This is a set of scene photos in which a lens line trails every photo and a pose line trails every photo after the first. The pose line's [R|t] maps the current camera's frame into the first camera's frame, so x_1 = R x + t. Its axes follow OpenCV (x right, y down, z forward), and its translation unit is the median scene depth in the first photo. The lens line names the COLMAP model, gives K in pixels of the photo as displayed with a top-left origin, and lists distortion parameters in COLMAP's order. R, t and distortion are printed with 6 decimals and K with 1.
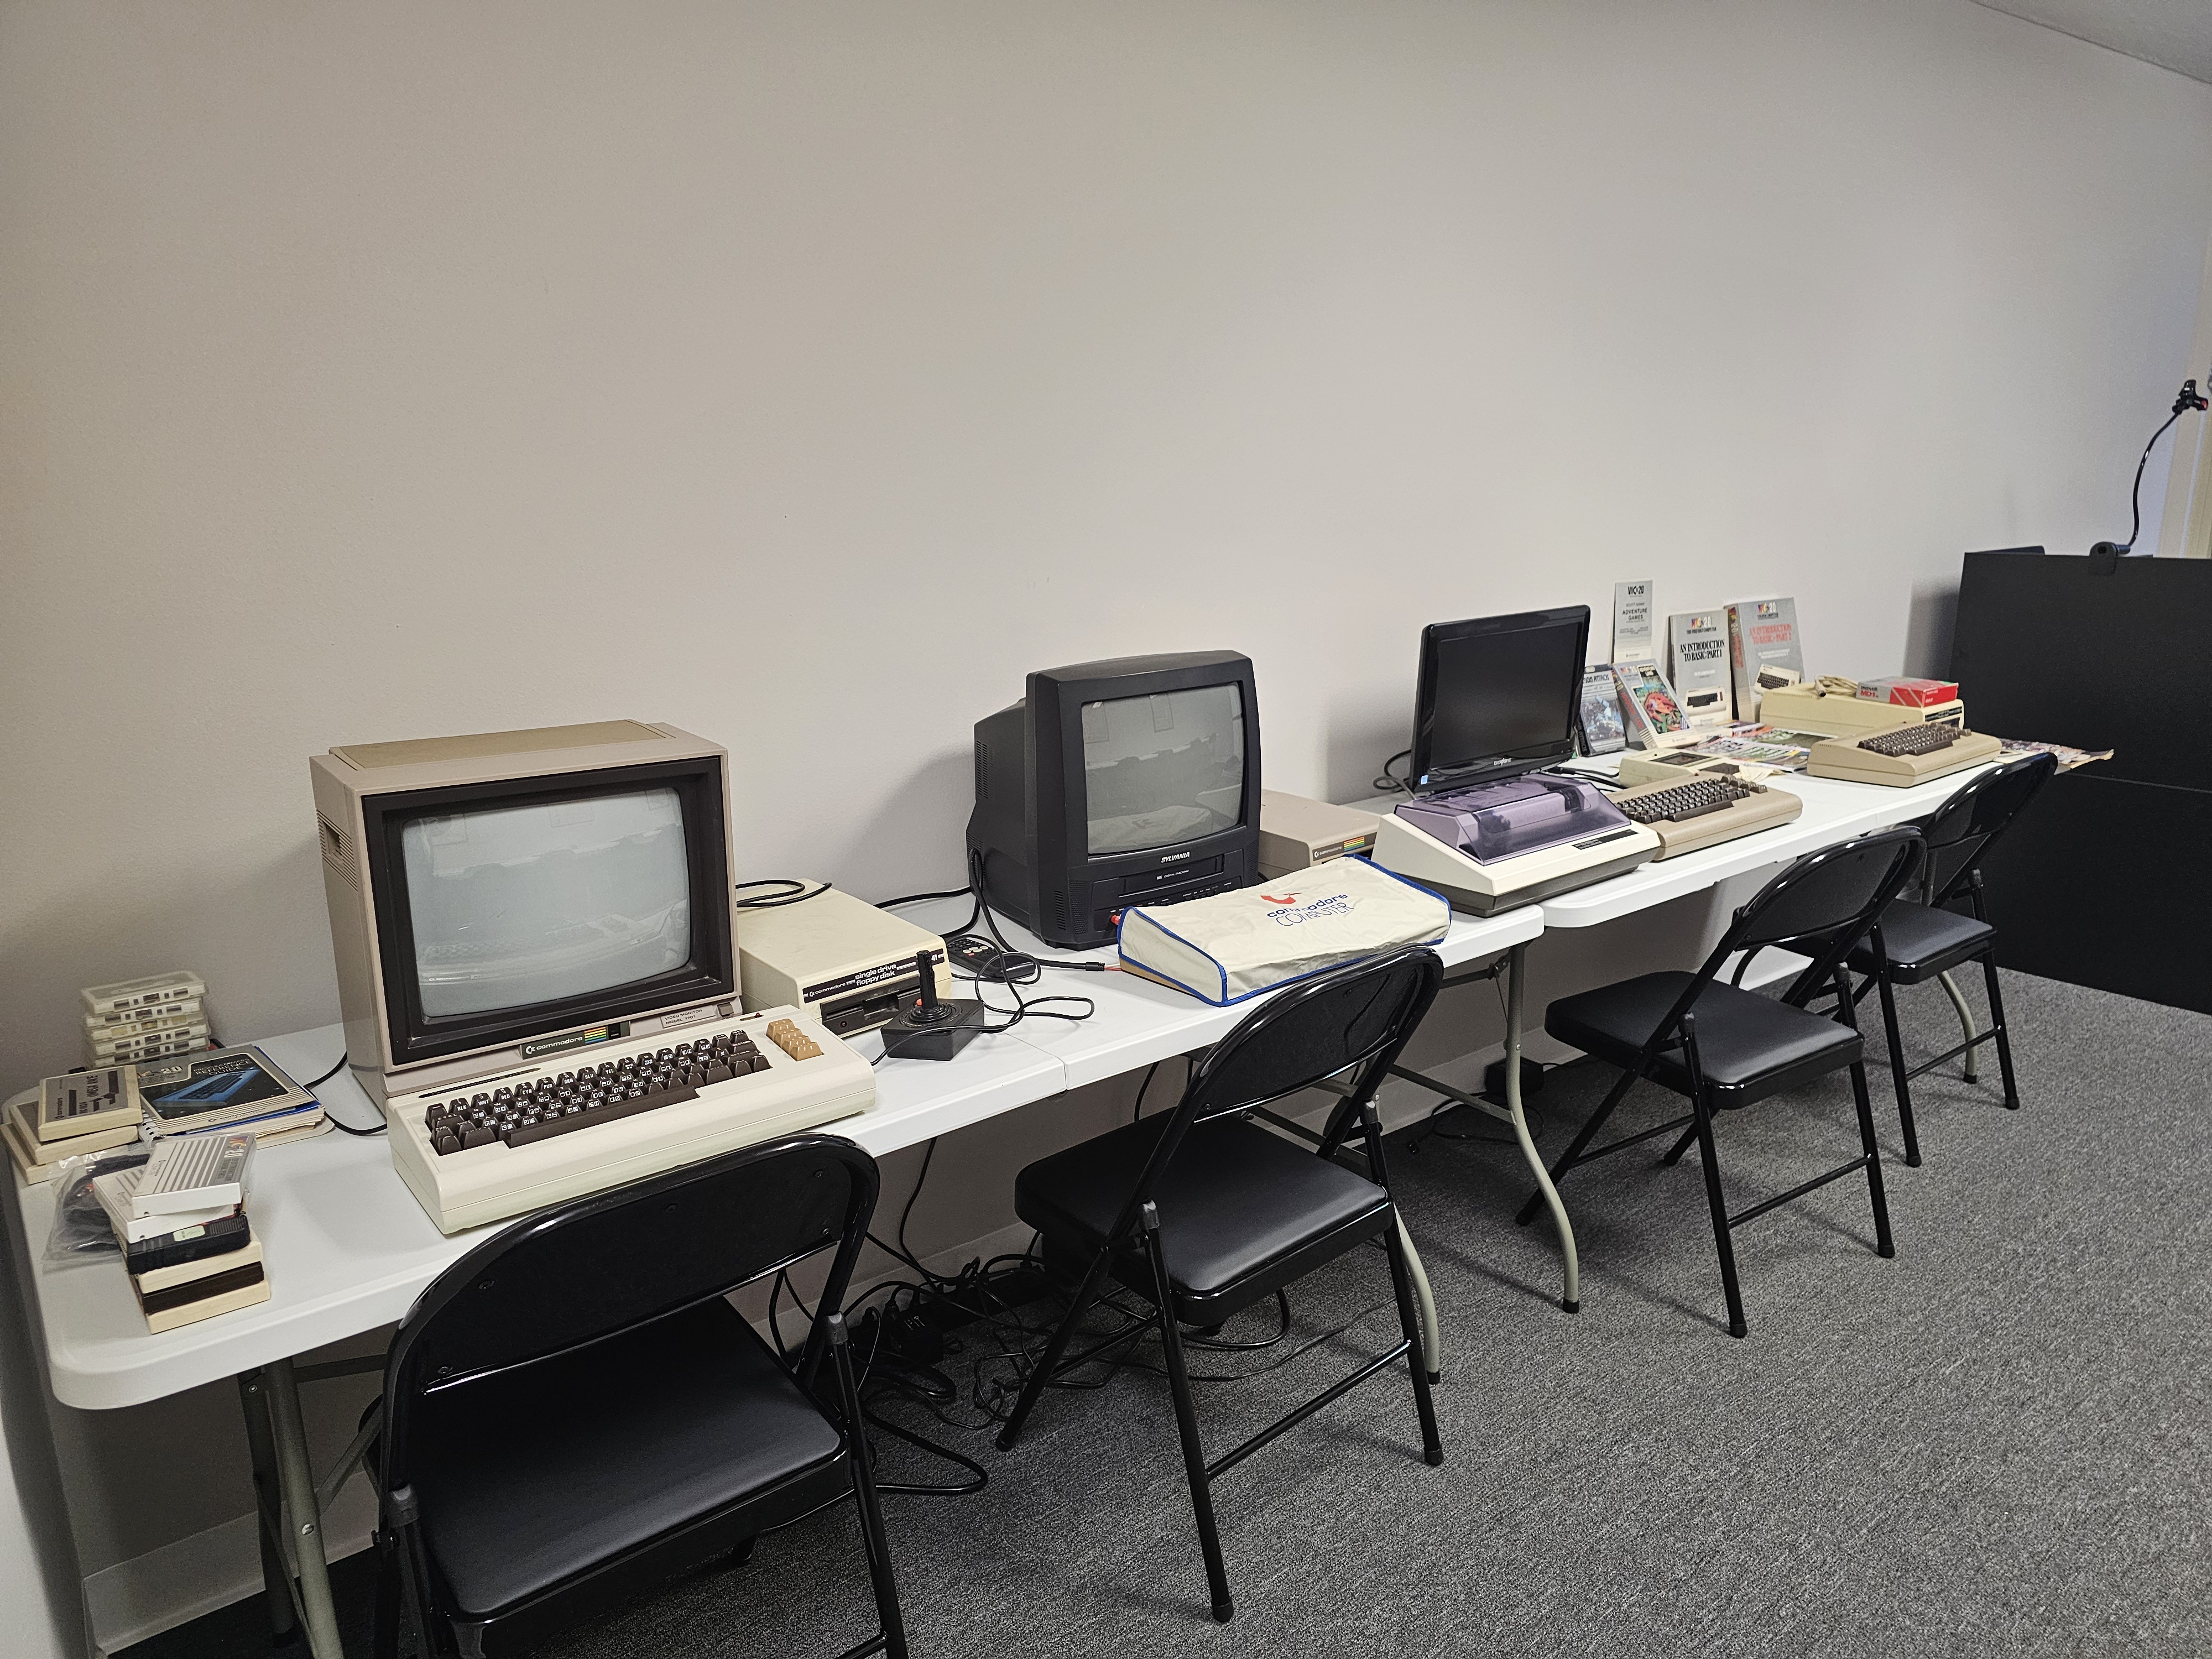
lens RADIAL K [[1489.8, 0, 1106.0], [0, 1489.8, 829.5], [0, 0, 1]] dist [0.142779, 0.000217]
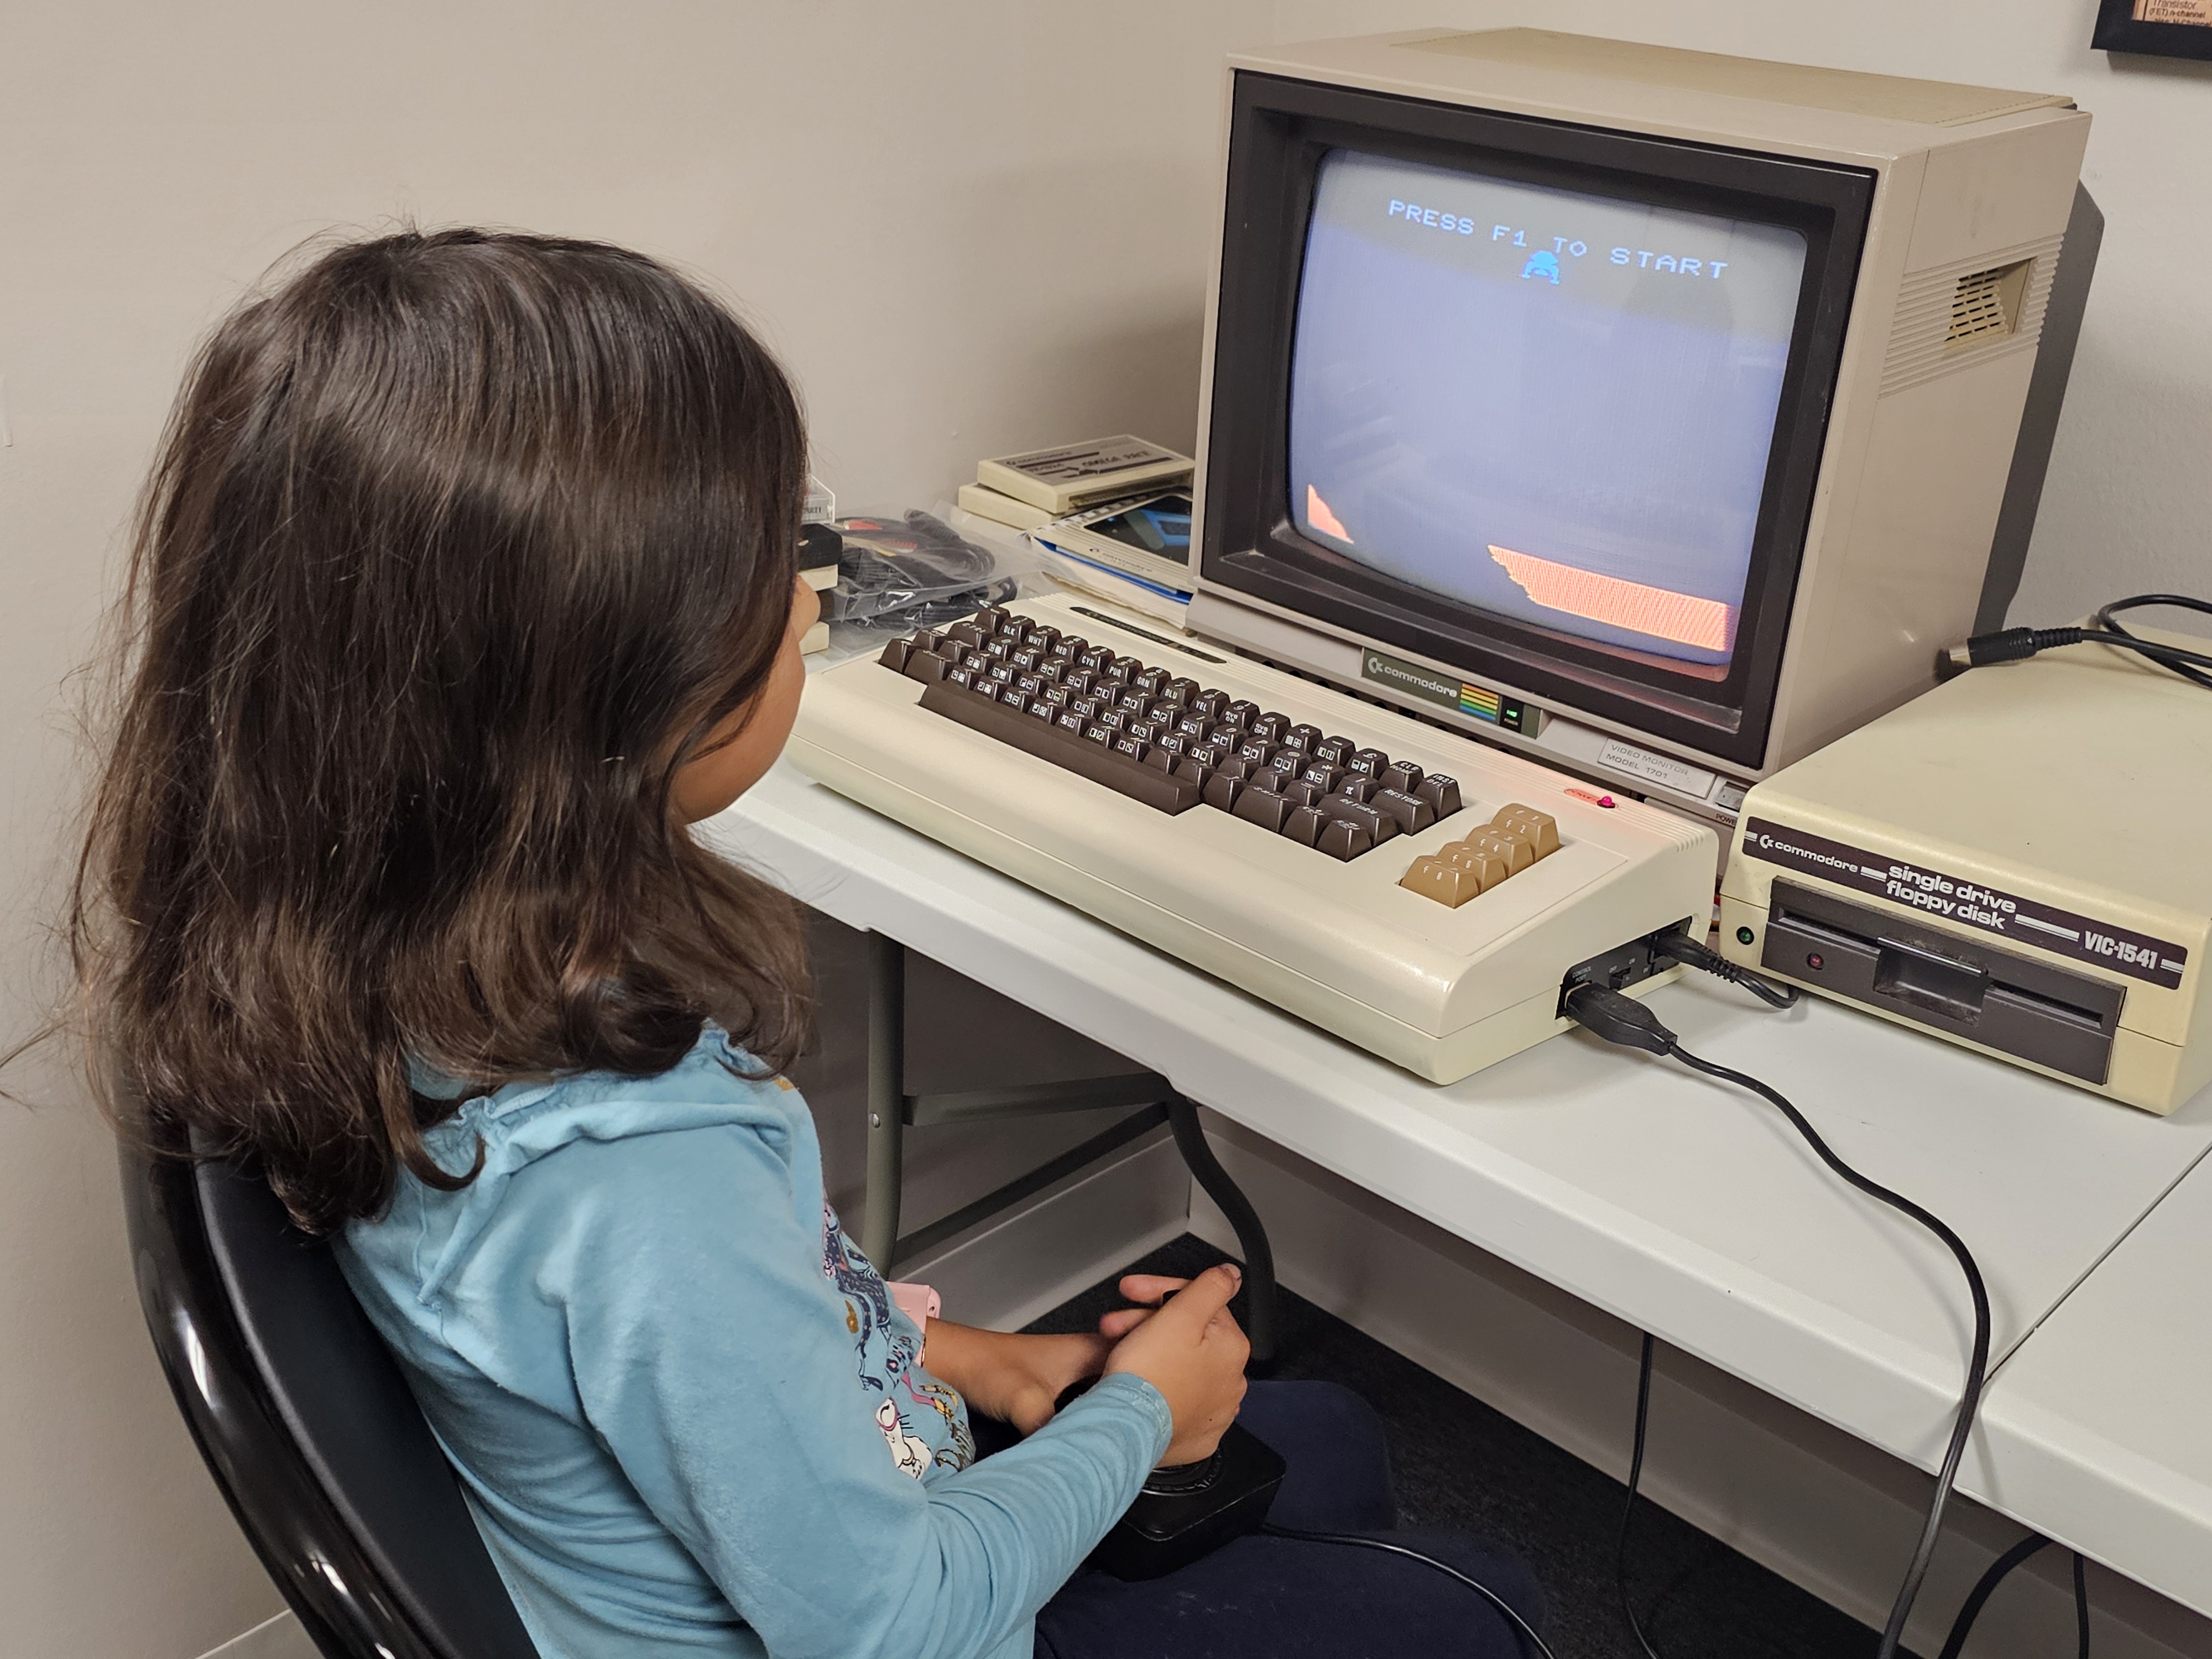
lens RADIAL K [[2193.8, 0, 1106.0], [0, 2193.8, 829.5], [0, 0, 1]] dist [0.127743, 0.002161]
pose [[0.112091, 0.421601, -0.899827, 0.299493], [-0.272116, 0.883942, 0.380262, -0.063716], [0.955714, 0.202234, 0.213806, 0.738104]]
